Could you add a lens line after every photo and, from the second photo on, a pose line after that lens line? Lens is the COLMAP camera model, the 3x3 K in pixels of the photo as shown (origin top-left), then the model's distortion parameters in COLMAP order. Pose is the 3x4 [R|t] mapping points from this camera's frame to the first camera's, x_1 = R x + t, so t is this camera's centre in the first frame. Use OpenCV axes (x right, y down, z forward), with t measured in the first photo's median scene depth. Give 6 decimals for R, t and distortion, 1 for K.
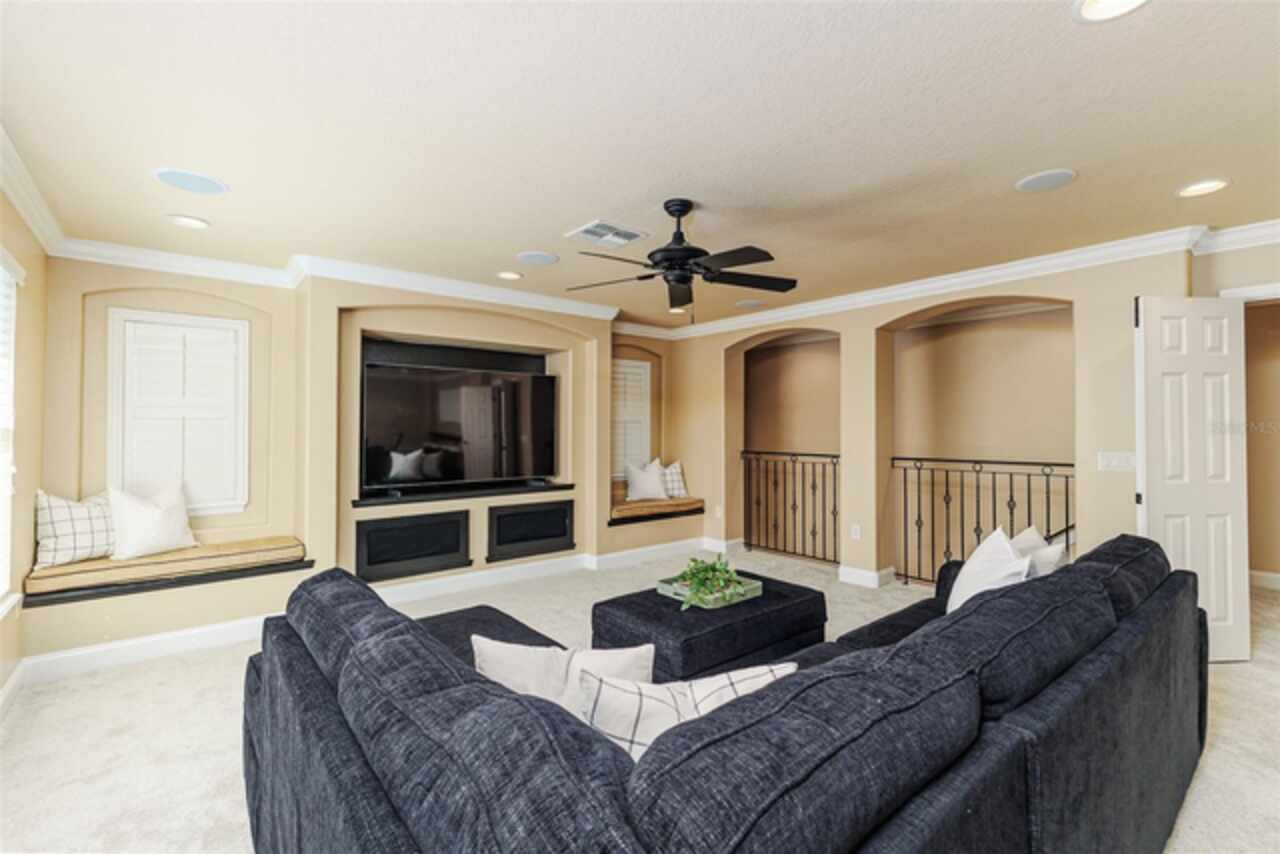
lens RADIAL K [[567.1, 0, 639.1], [0, 567.1, 421.9], [0, 0, 1]] dist [0.002930, 0.000058]
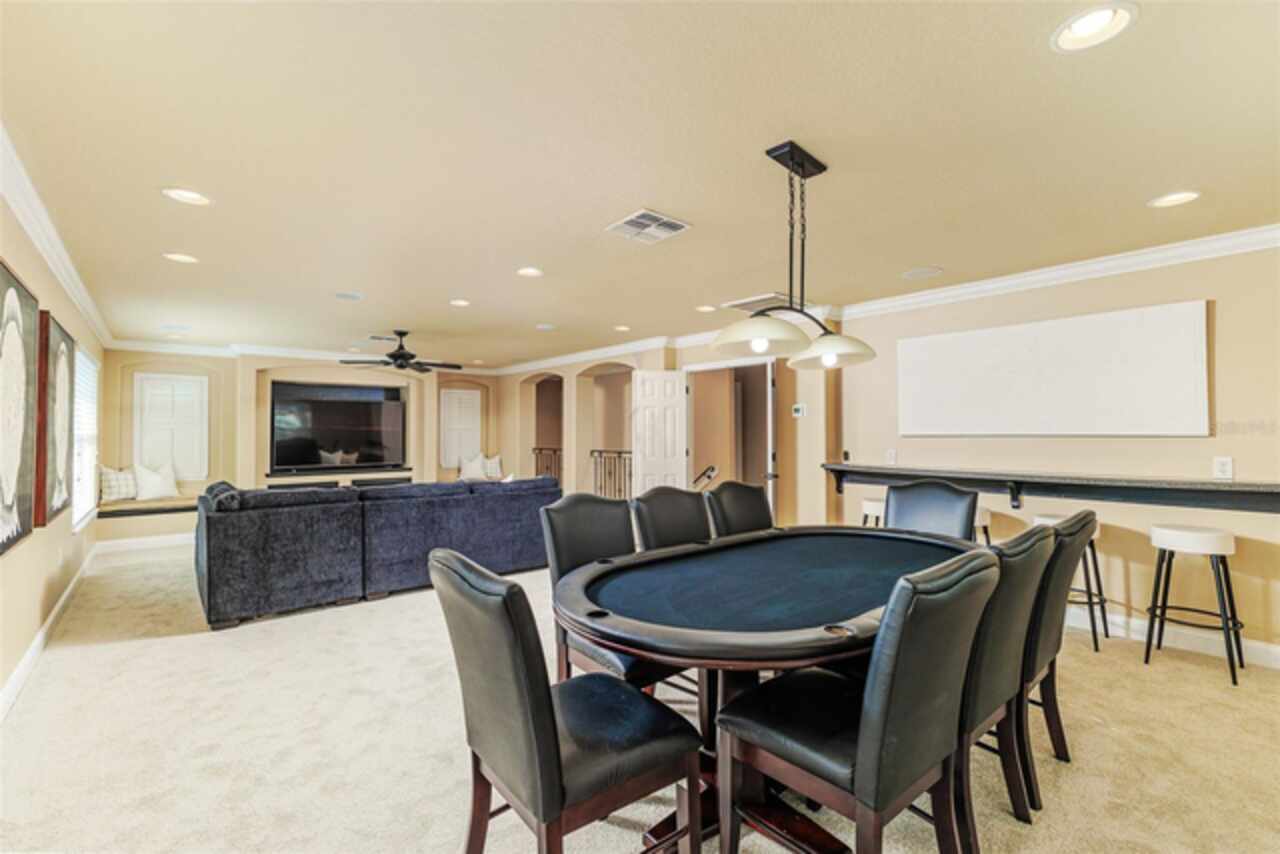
lens RADIAL K [[567.1, 0, 644.6], [0, 567.1, 425.3], [0, 0, 1]] dist [0.002930, 0.000058]
pose [[0.999974, -0.001900, 0.007006, 0.606591], [0.001912, 0.999997, -0.001717, -0.011501], [-0.007003, 0.001730, 0.999974, -0.726330]]
